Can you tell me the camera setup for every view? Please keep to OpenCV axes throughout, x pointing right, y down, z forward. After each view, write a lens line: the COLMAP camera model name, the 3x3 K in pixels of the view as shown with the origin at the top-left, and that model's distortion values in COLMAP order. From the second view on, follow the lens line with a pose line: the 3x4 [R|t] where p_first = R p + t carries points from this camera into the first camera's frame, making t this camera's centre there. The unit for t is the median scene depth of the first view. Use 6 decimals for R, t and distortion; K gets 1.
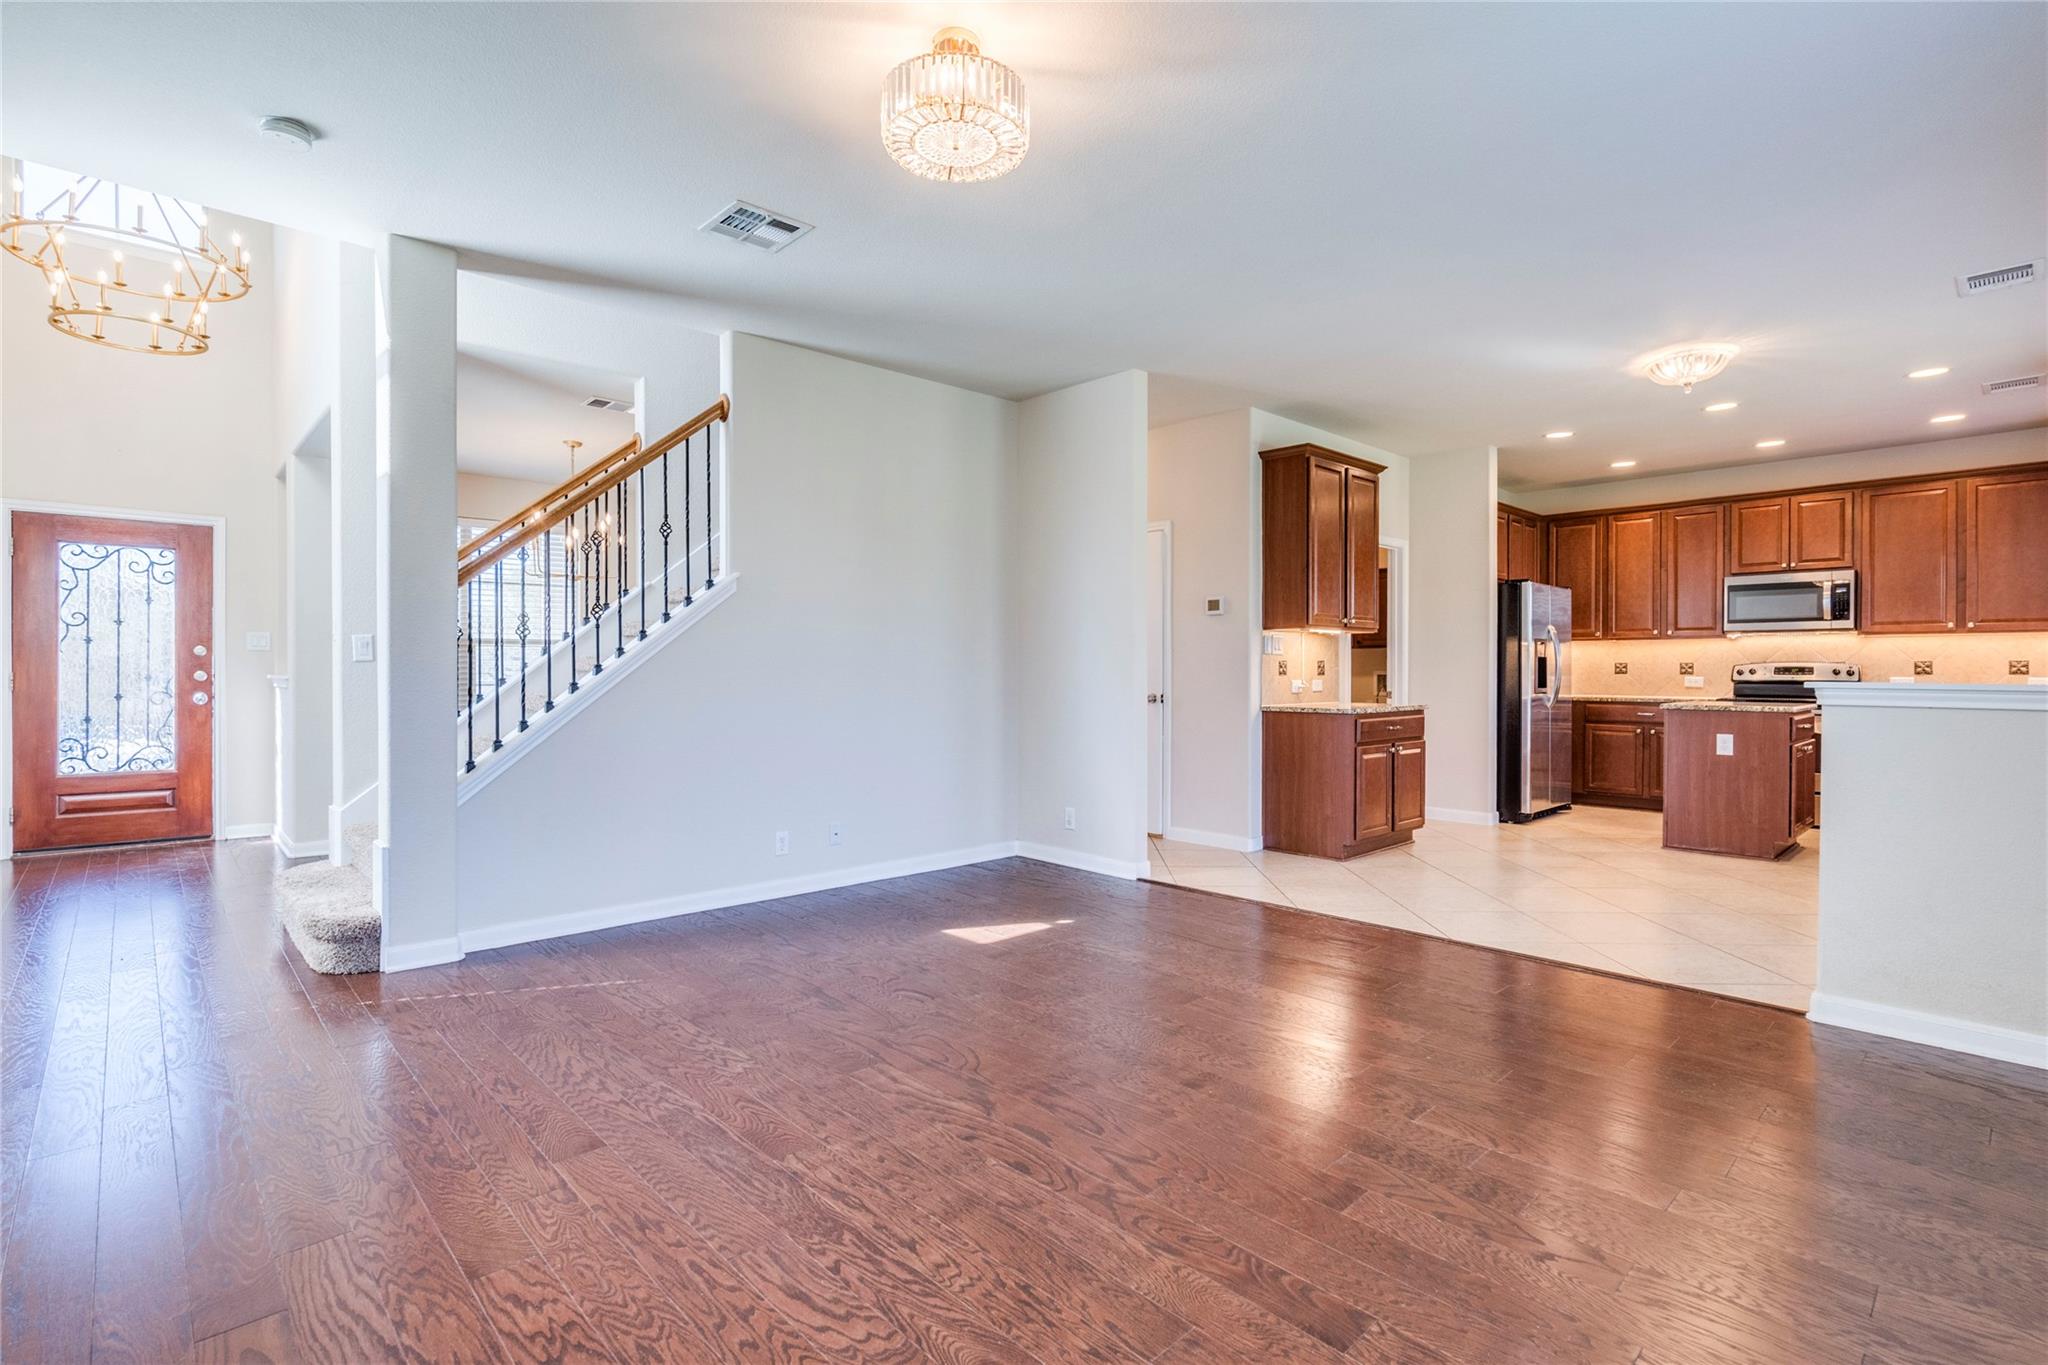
lens RADIAL K [[957.7, 0, 1019.8], [0, 957.7, 672.4], [0, 0, 1]] dist [-0.003675, -0.000265]
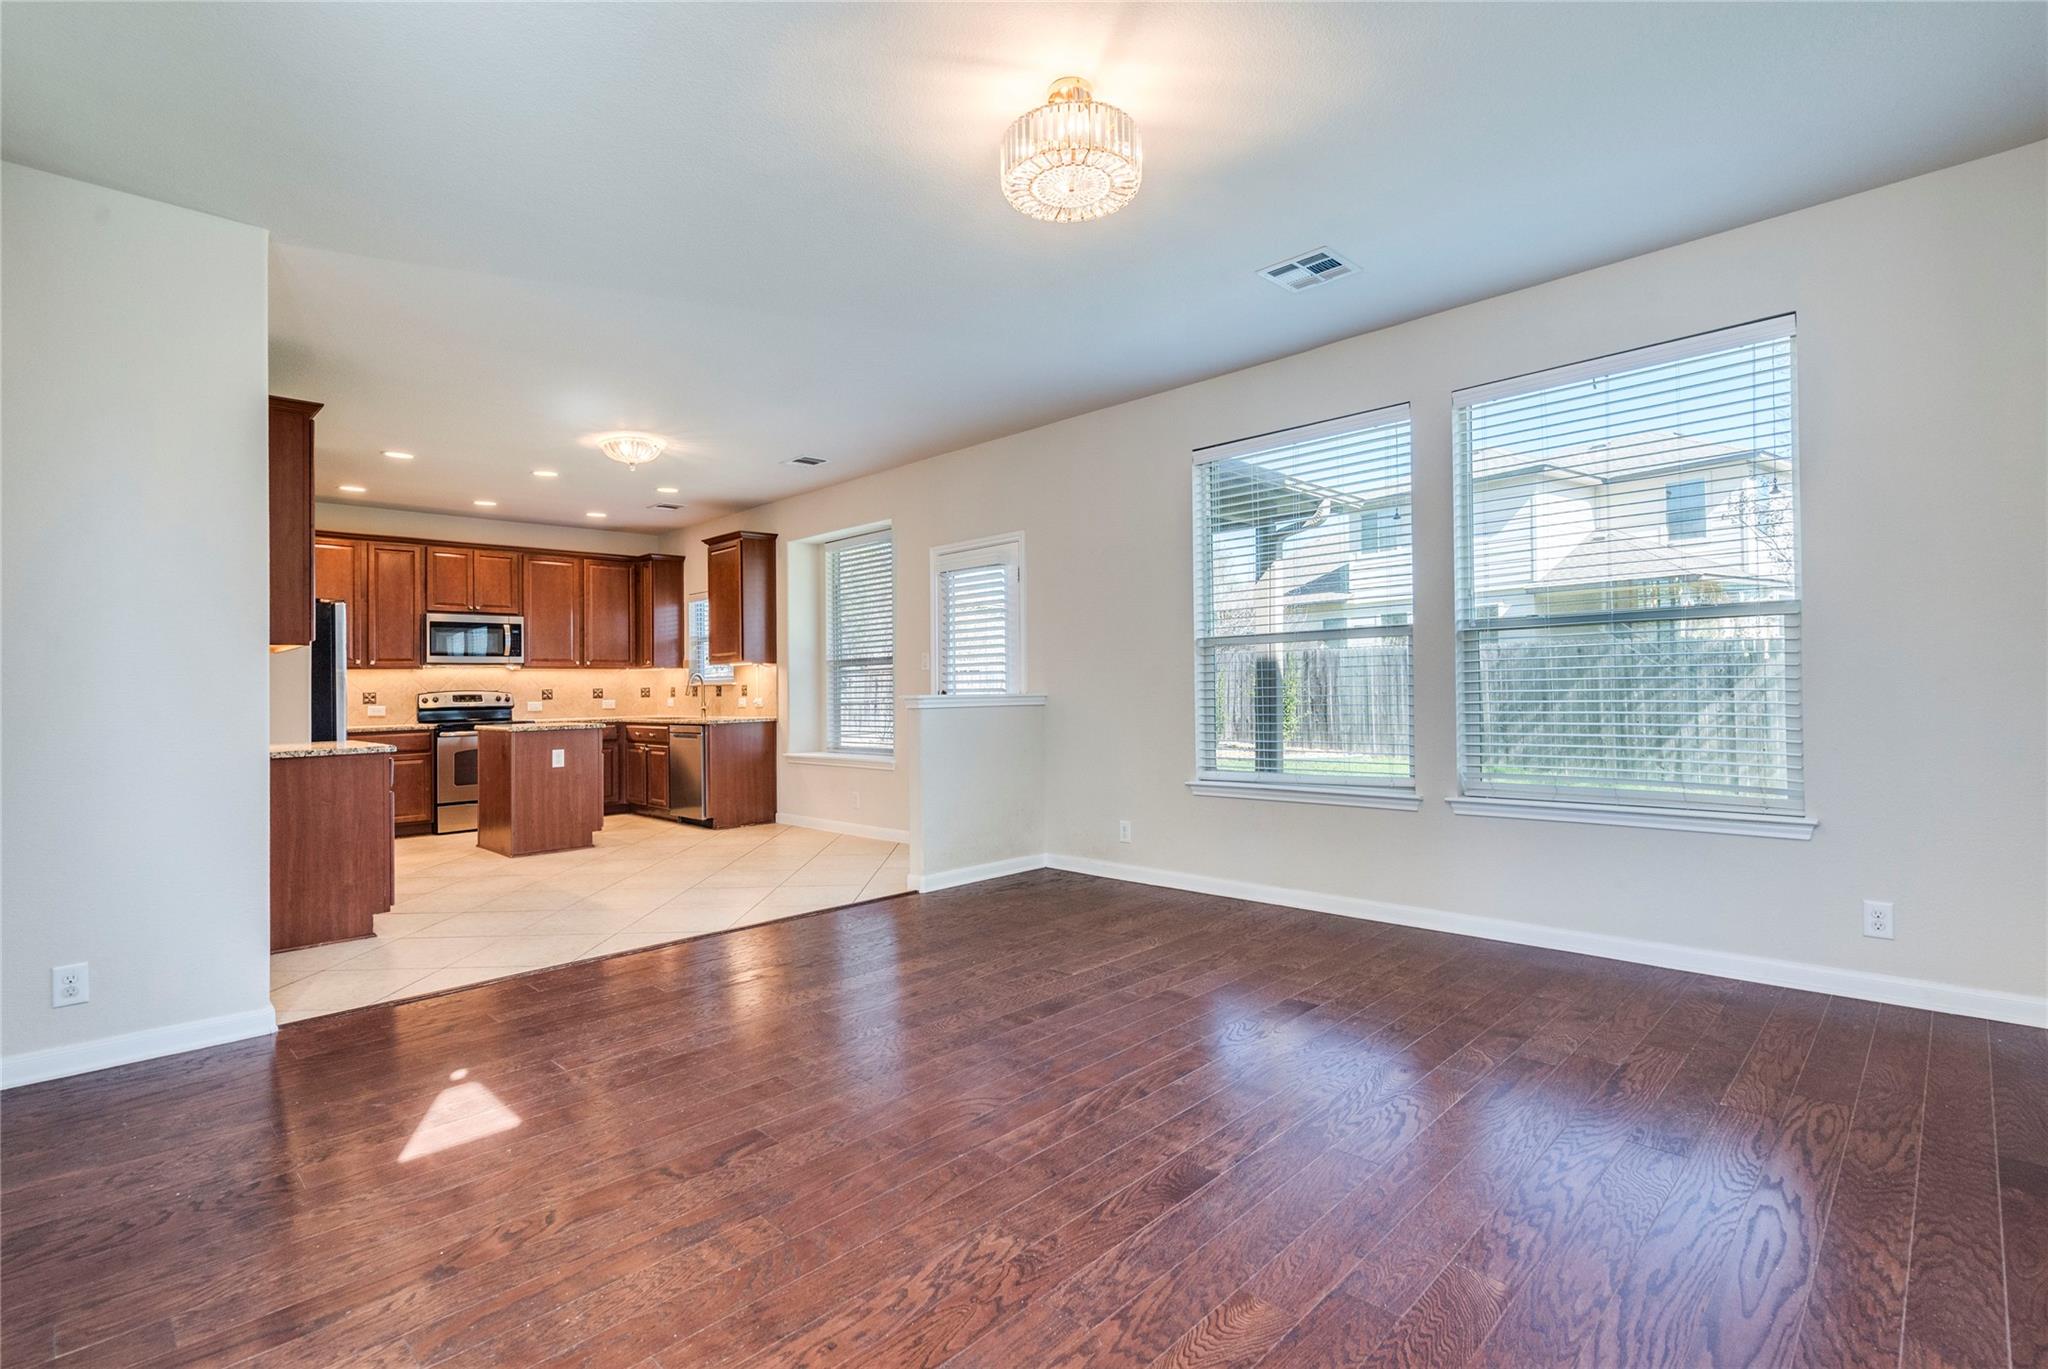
lens RADIAL K [[957.7, 0, 1019.8], [0, 957.7, 674.4], [0, 0, 1]] dist [-0.003675, -0.000265]
pose [[-0.038901, 0.014527, 0.999137, -0.449451], [0.022871, 0.999645, -0.013644, 0.000470], [-0.998981, 0.022321, -0.039219, 0.445401]]
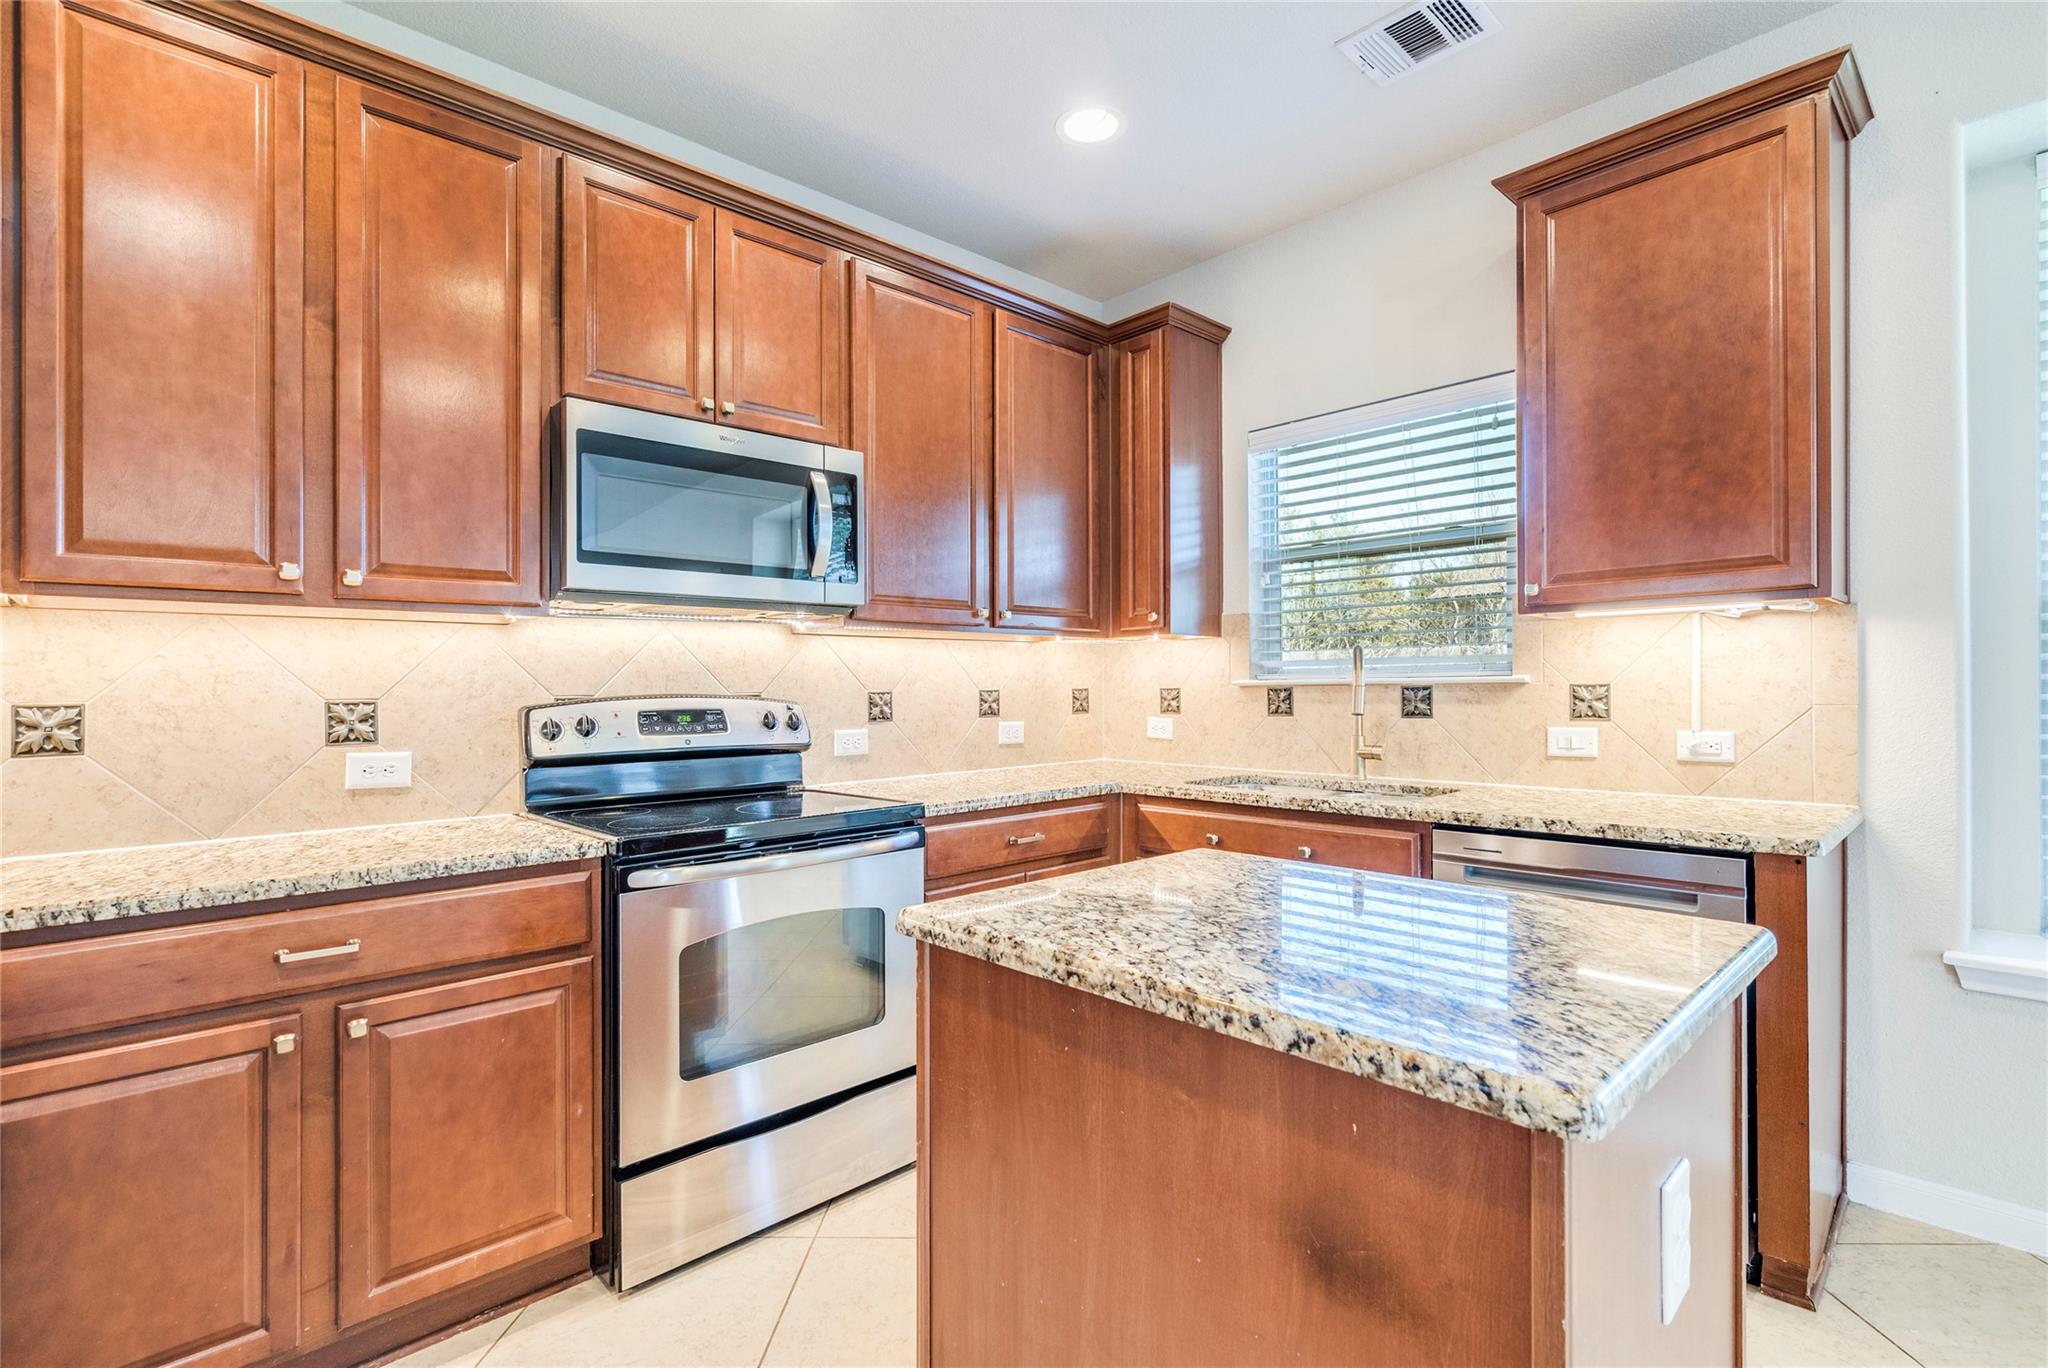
lens RADIAL K [[948.7, 0, 1024.0], [0, 948.7, 684.0], [0, 0, 1]] dist [-0.004531, 0.000270]
pose [[-0.006664, 0.004237, 0.999969, 0.552109], [0.014883, 0.999881, -0.004138, -0.014120], [-0.999867, 0.014855, -0.006726, 1.044621]]
